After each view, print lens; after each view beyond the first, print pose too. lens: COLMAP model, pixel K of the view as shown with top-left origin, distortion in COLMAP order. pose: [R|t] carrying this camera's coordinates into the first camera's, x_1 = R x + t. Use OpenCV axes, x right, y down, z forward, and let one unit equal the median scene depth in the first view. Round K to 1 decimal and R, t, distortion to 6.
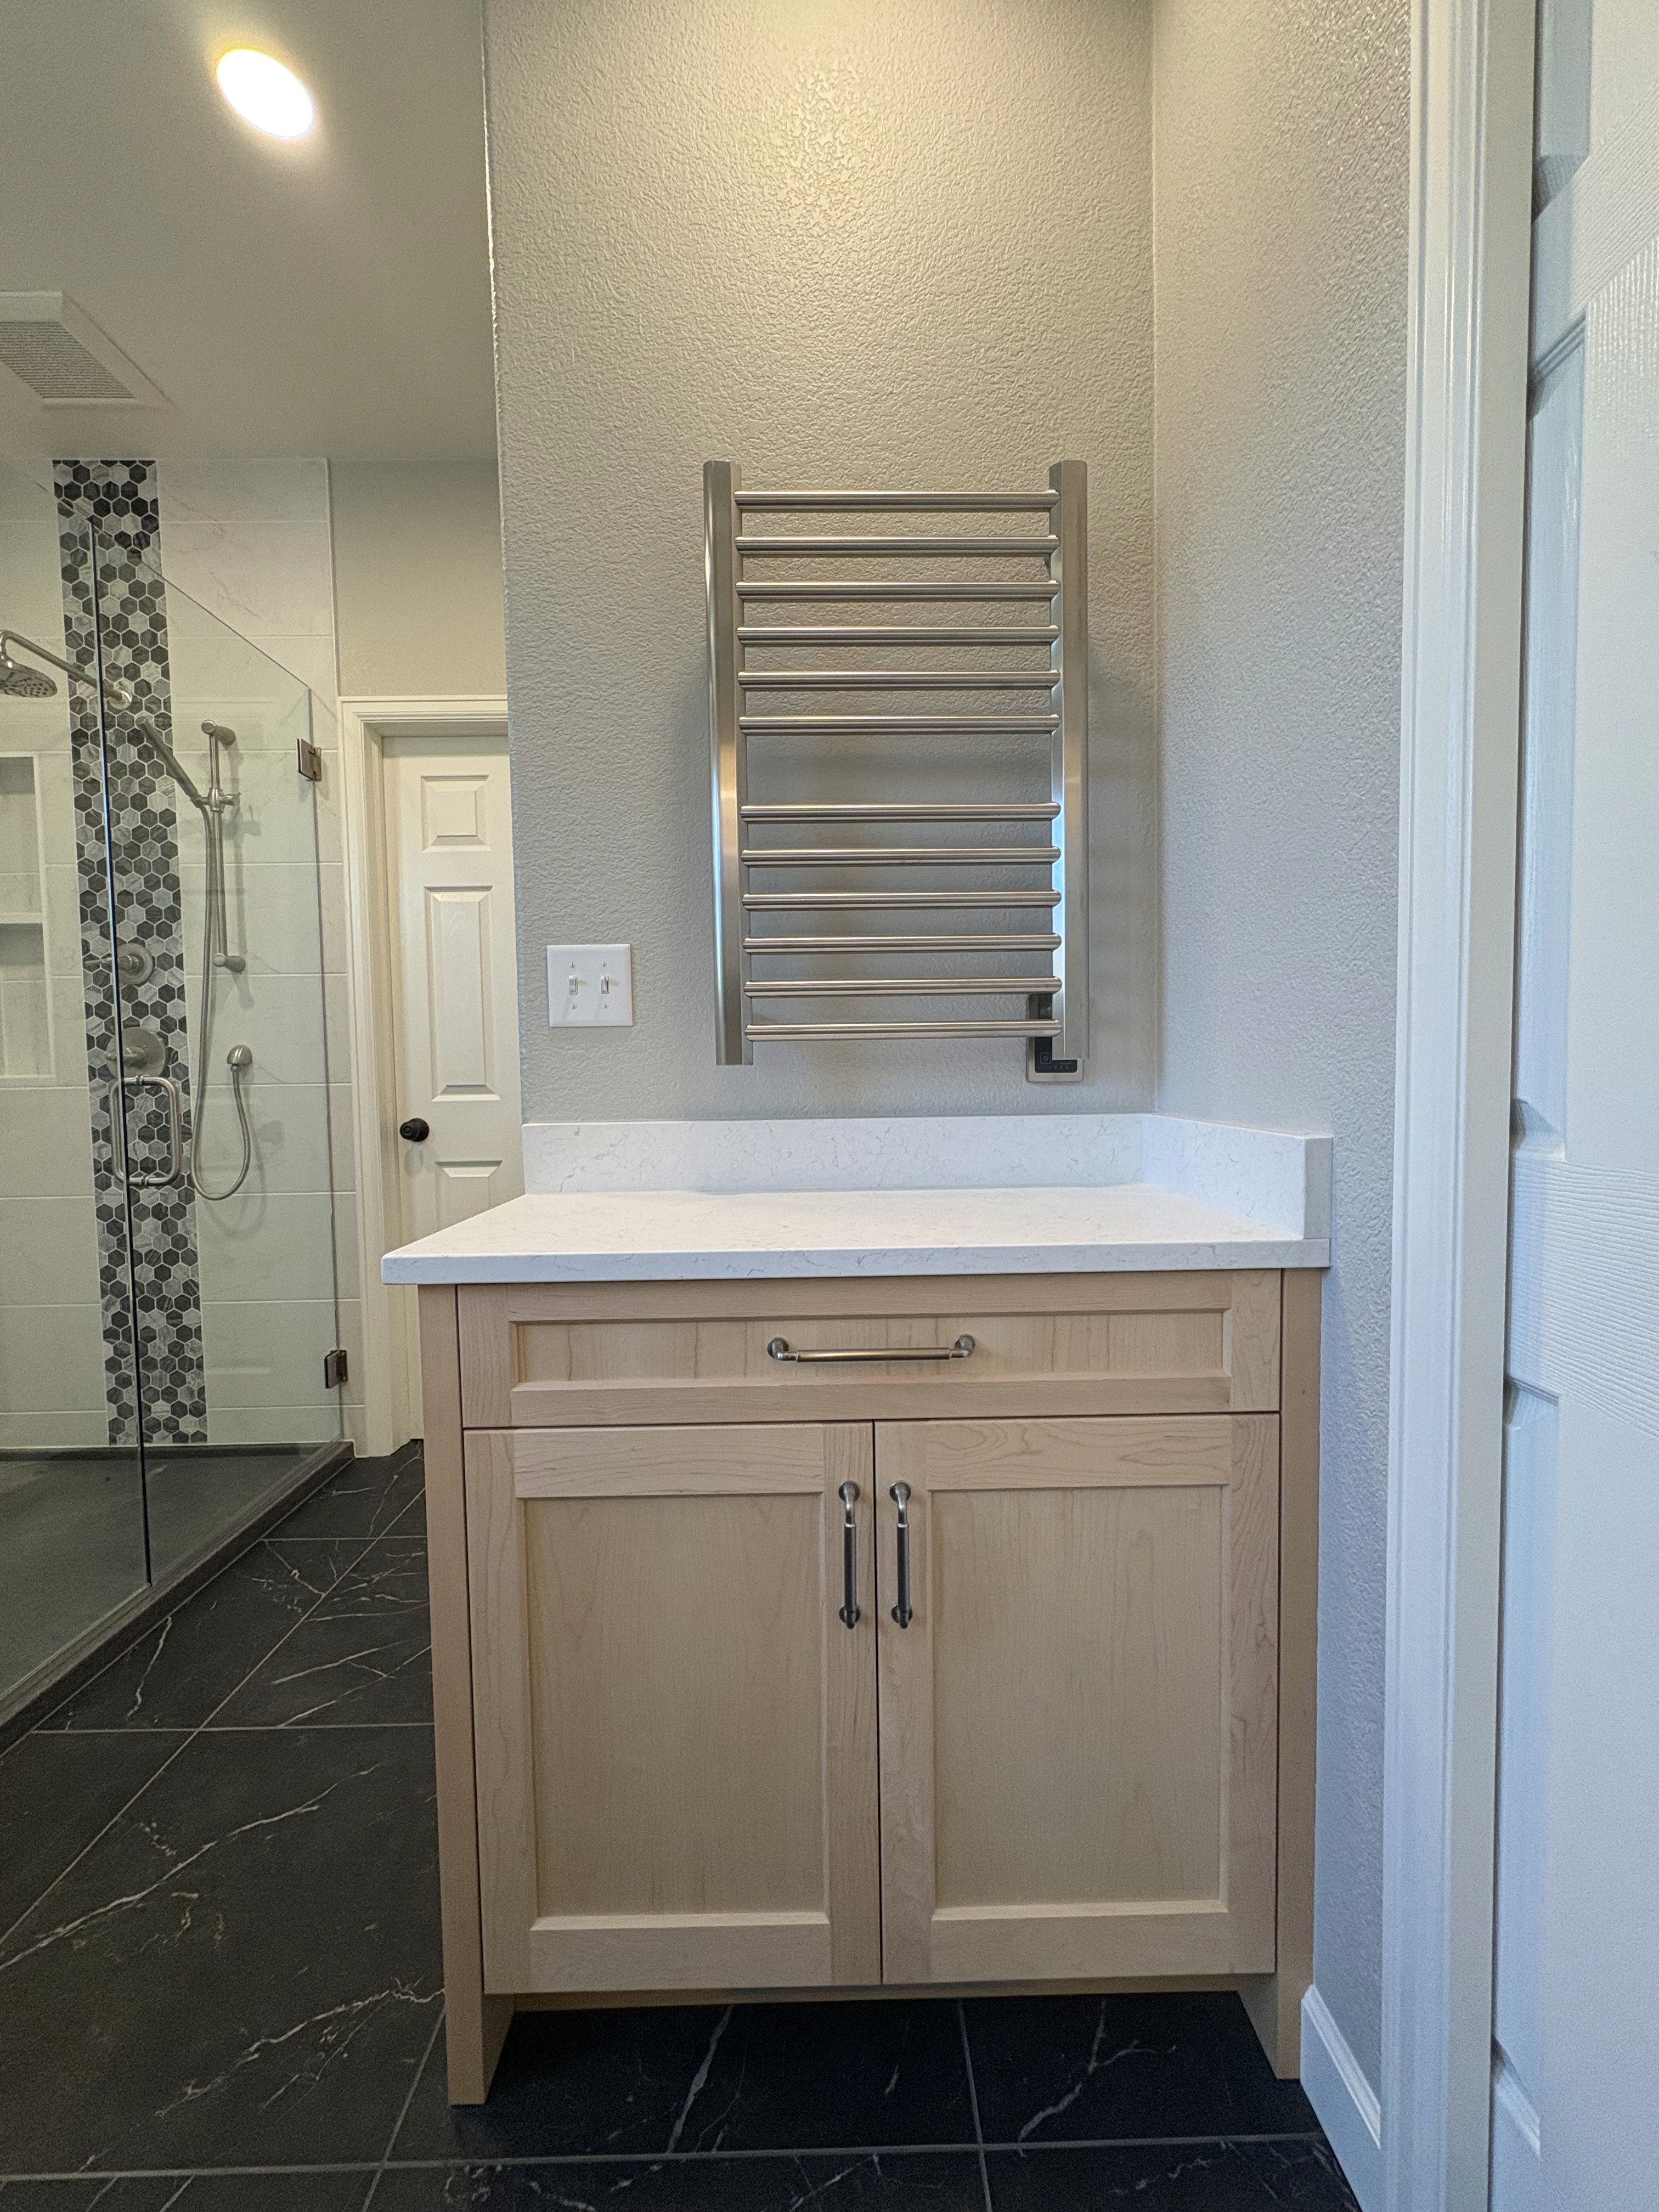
lens RADIAL K [[880.4, 0, 832.4], [0, 880.4, 1107.8], [0, 0, 1]] dist [-0.000168, -0.000320]
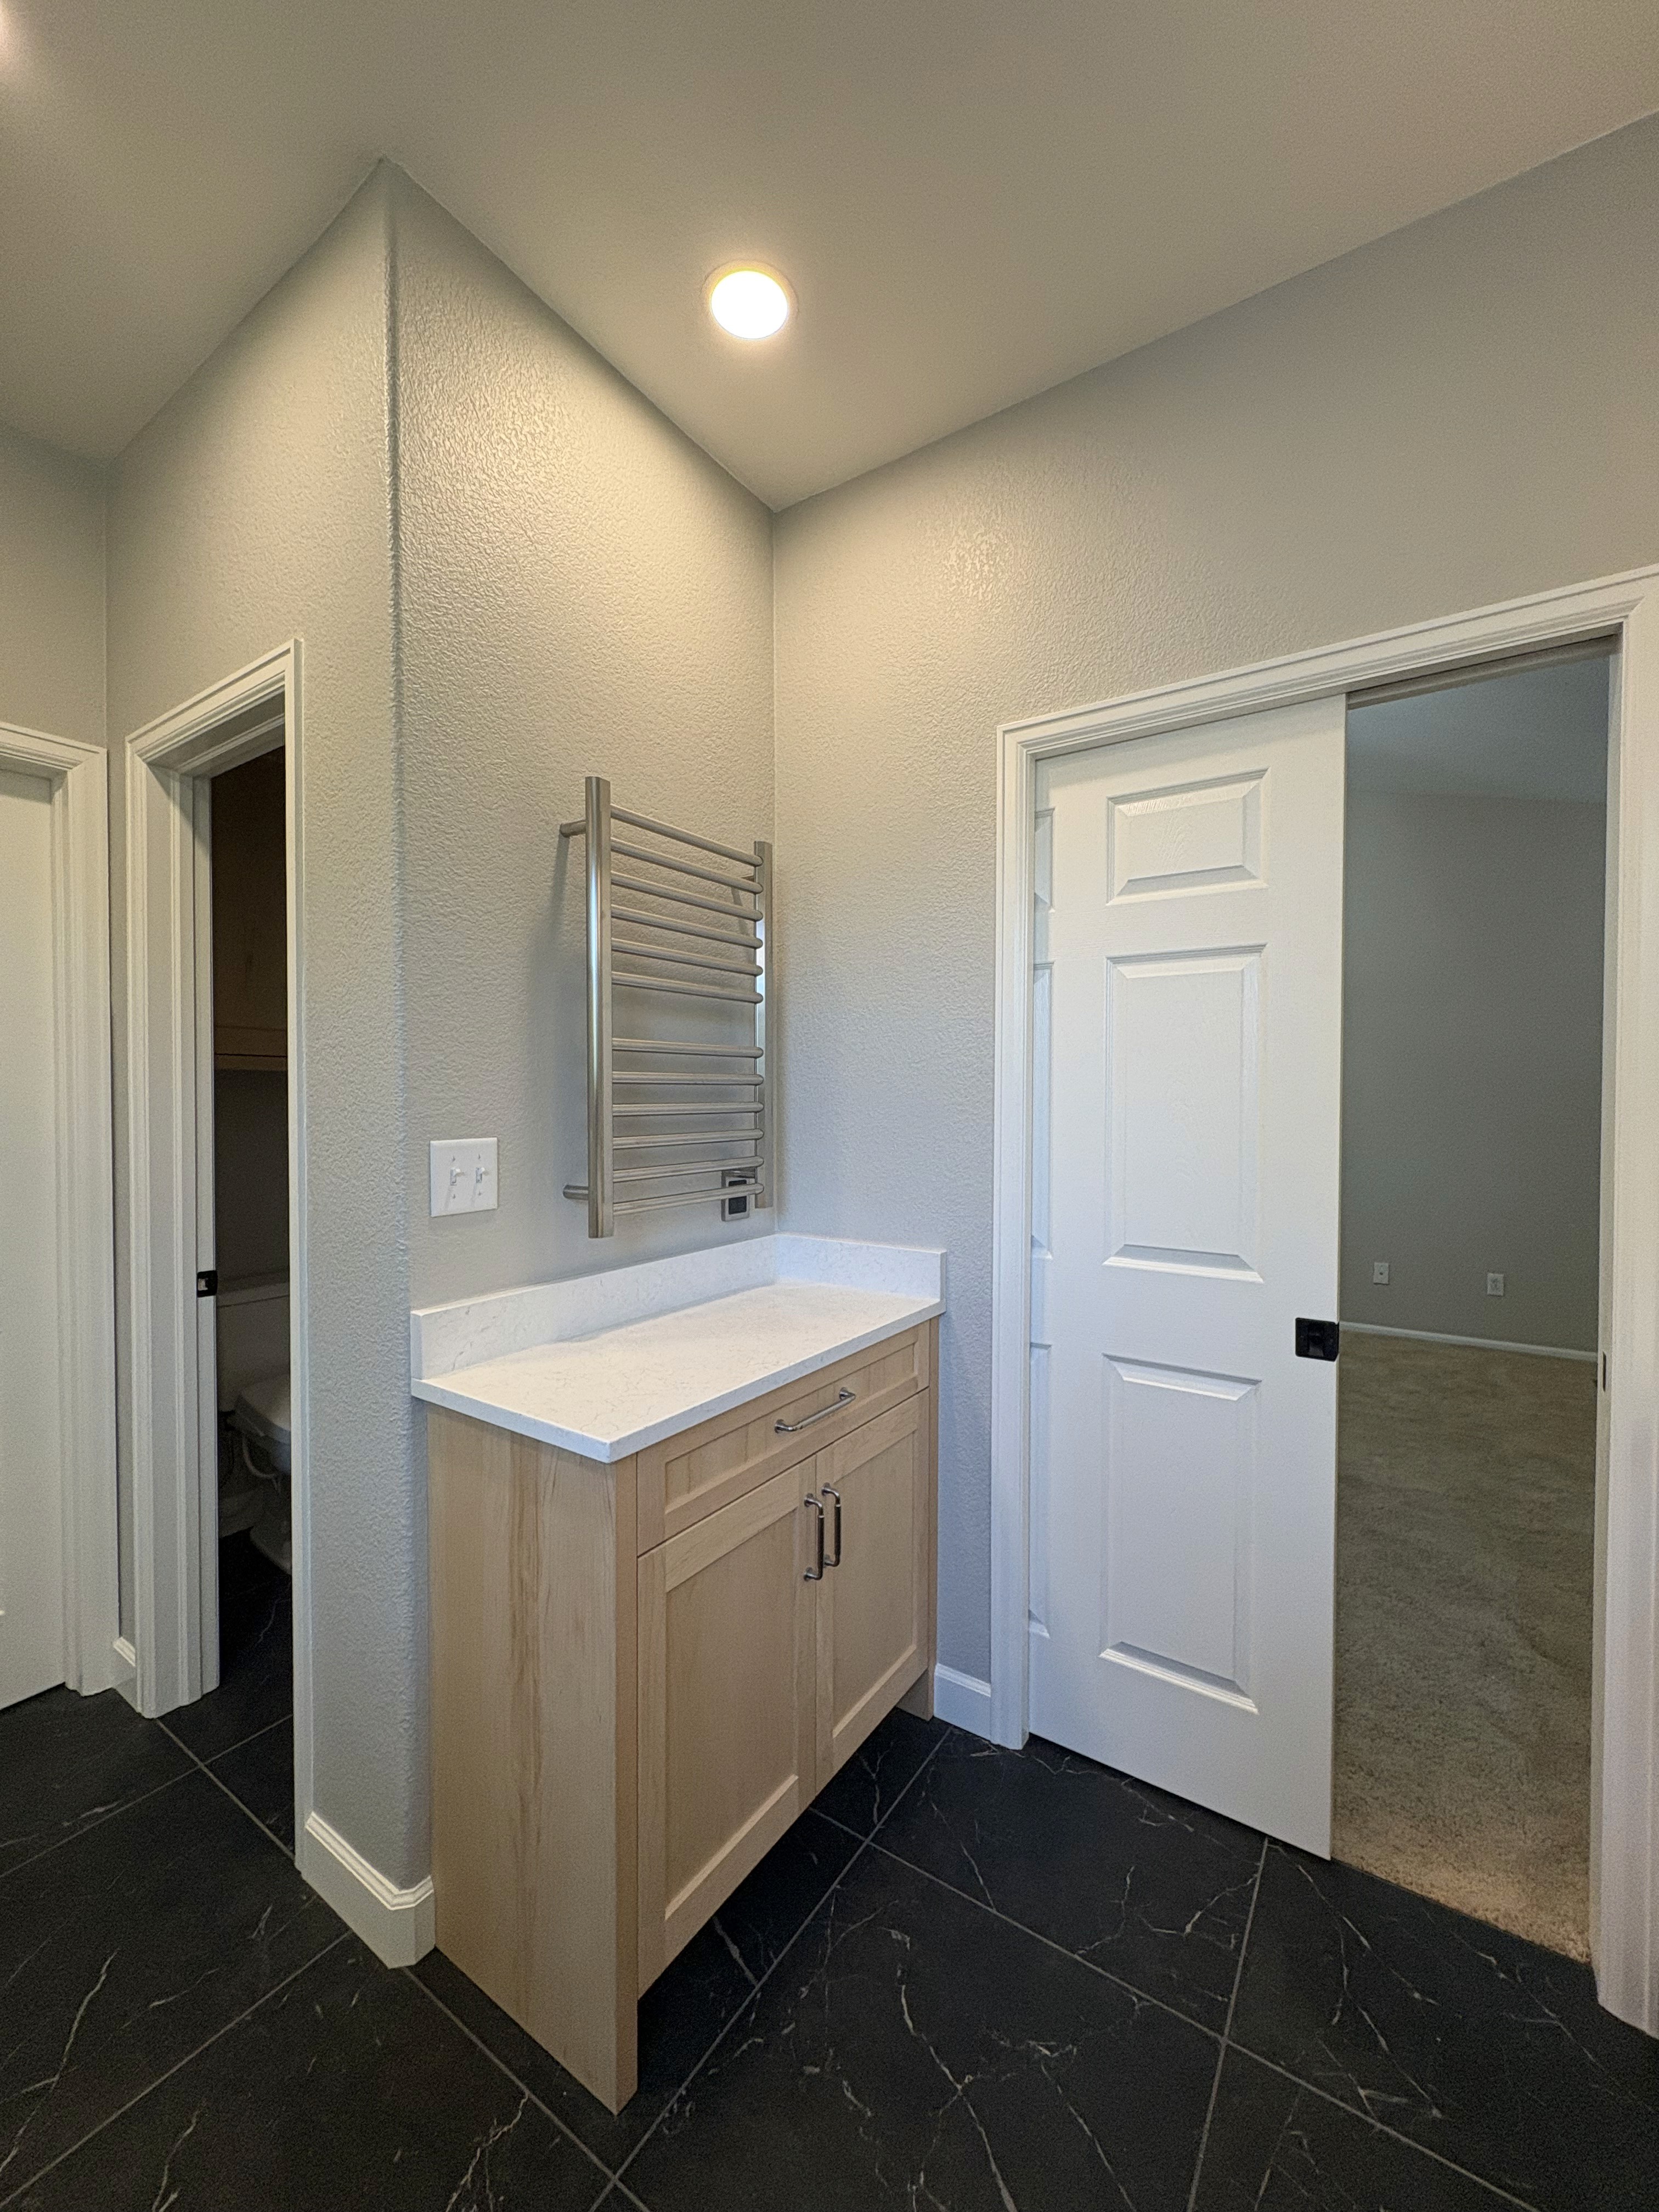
lens RADIAL K [[880.4, 0, 832.4], [0, 880.4, 1107.8], [0, 0, 1]] dist [-0.000168, -0.000320]
pose [[0.571336, 0.002873, 0.820712, -0.502116], [0.028712, 0.999312, -0.023486, -0.101022], [-0.820214, 0.036983, 0.570860, -0.007247]]
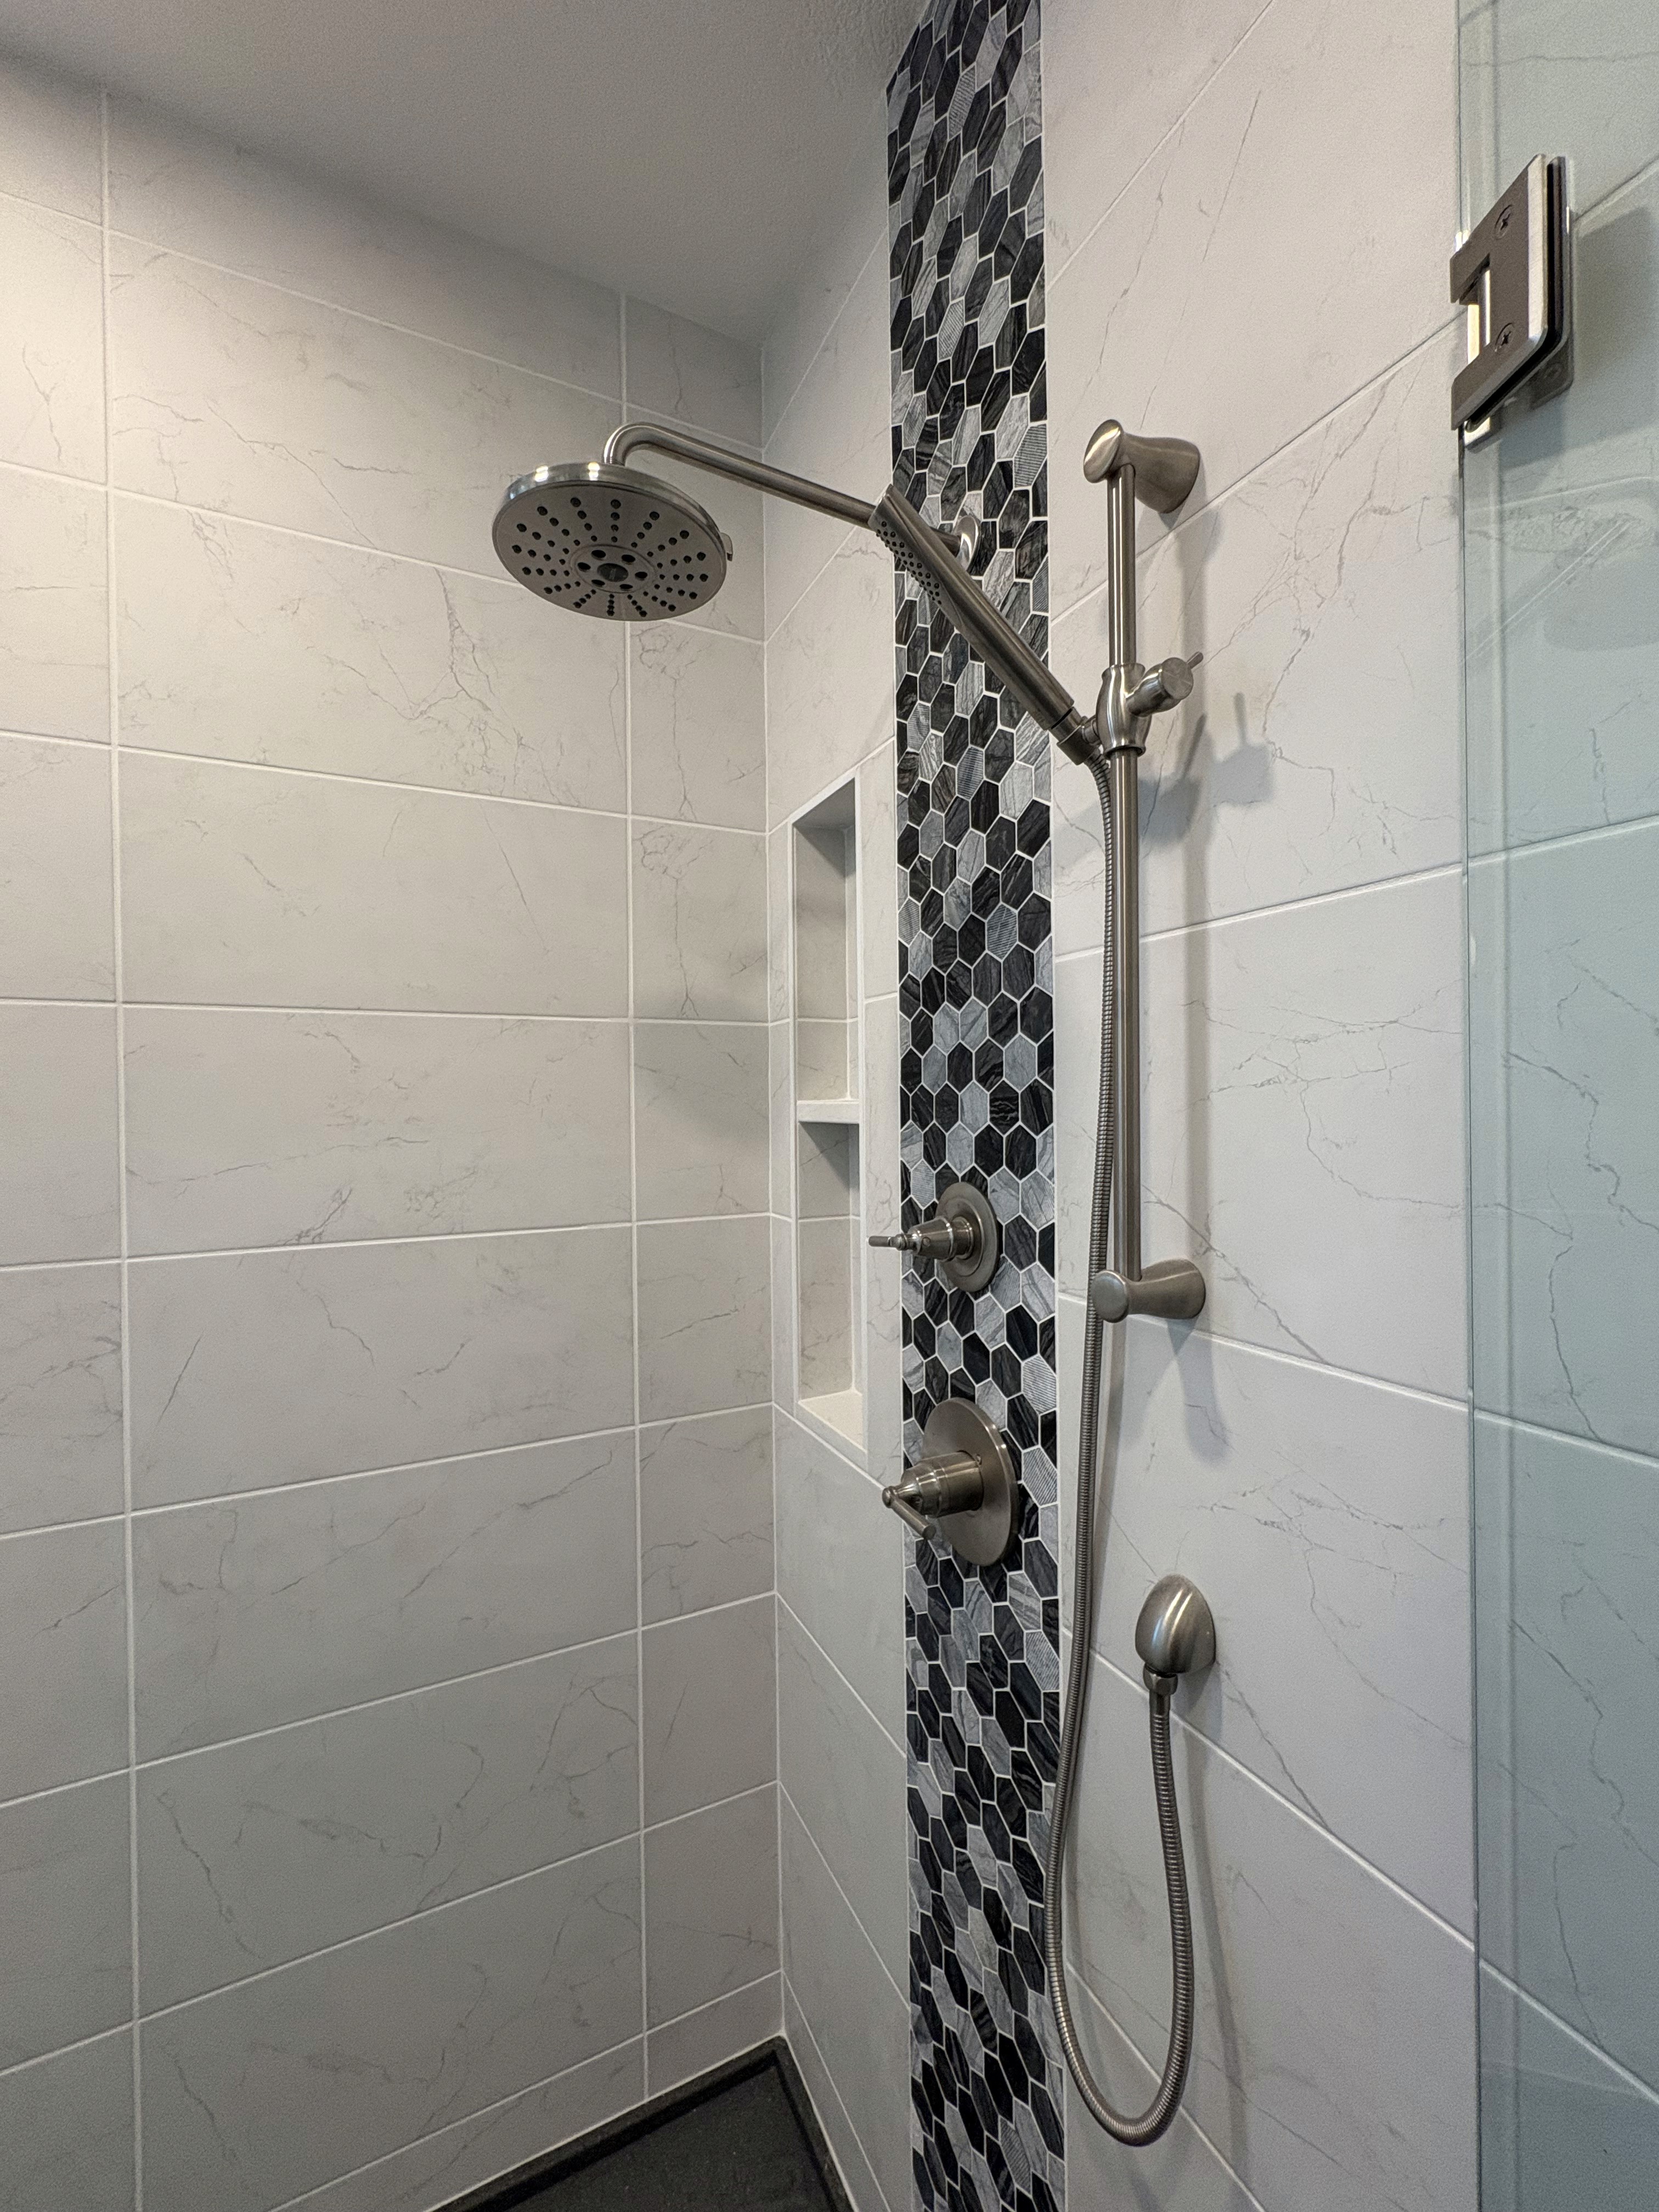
lens RADIAL K [[885.3, 0, 833.9], [0, 885.3, 1108.8], [0, 0, 1]] dist [-0.000153, 0.000055]
pose [[0.425200, 0.013183, -0.905003, -0.473699], [-0.036907, 0.999315, -0.002783, -0.215933], [0.904346, 0.034584, 0.425396, 0.784240]]
